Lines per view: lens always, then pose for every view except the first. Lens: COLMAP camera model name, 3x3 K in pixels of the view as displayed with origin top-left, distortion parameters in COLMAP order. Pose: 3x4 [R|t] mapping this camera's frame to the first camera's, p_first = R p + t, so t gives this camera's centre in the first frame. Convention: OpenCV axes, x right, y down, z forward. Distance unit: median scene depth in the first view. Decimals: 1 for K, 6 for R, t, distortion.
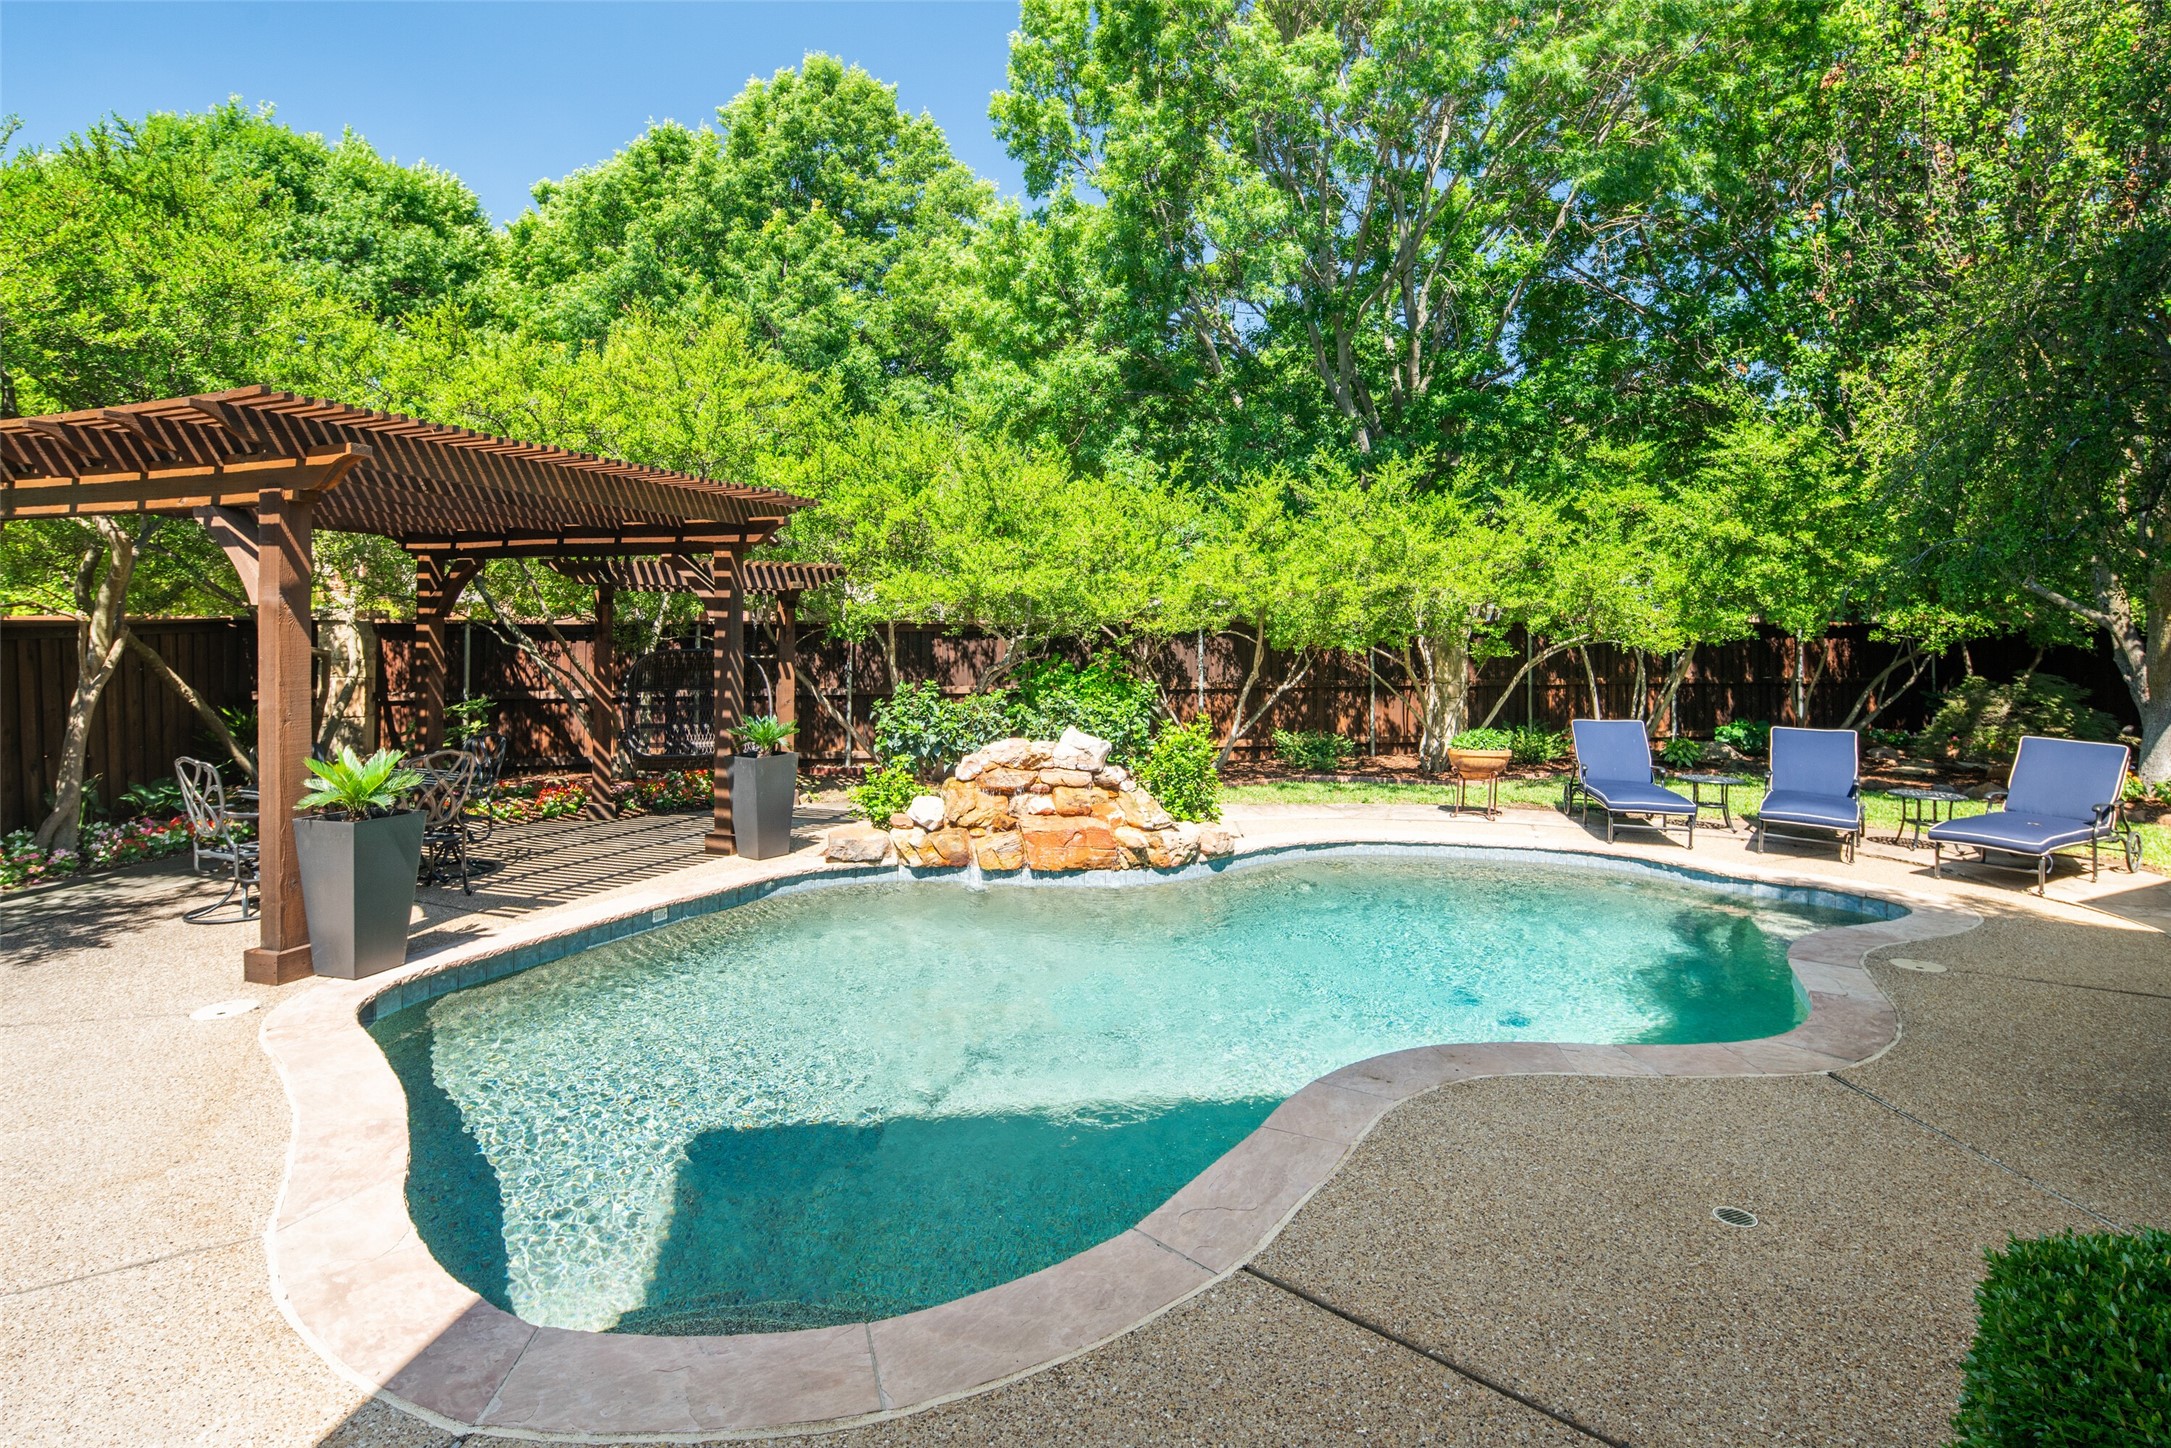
lens RADIAL K [[1049.4, 0, 1071.9], [0, 1049.4, 671.8], [0, 0, 1]] dist [-0.002667, -0.001393]
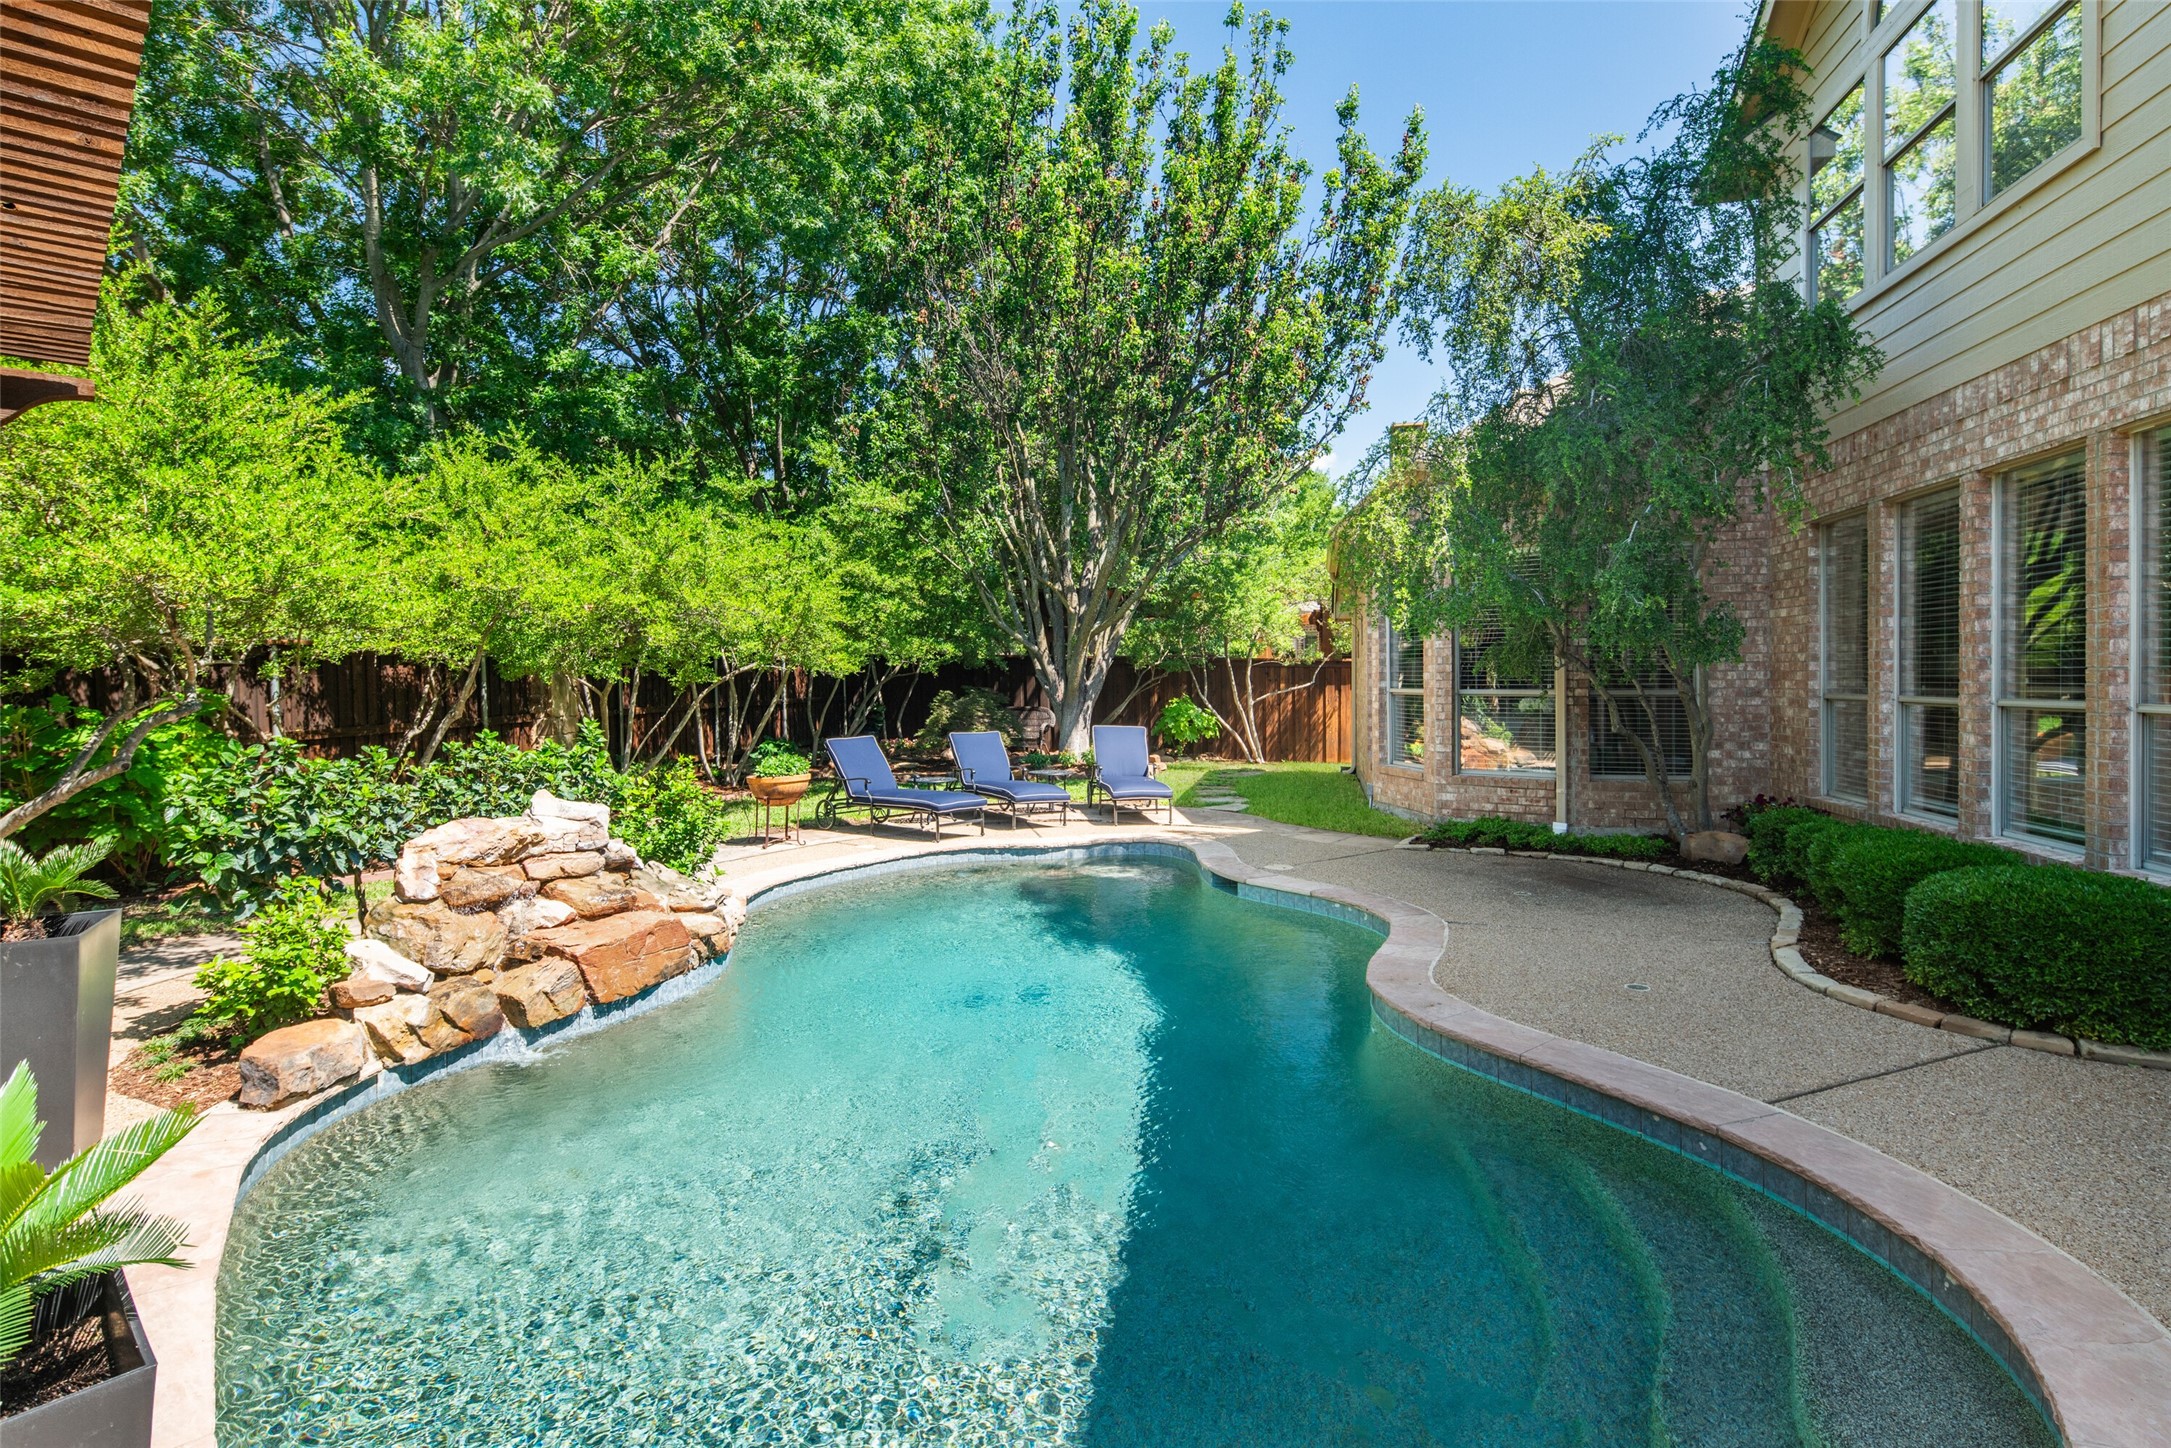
lens RADIAL K [[1049.4, 0, 1071.9], [0, 1049.4, 671.8], [0, 0, 1]] dist [-0.002667, -0.001393]
pose [[0.422956, -0.010041, 0.906095, -0.508998], [0.042460, 0.999060, -0.008748, -0.004861], [-0.905155, 0.042173, 0.422984, 0.432036]]
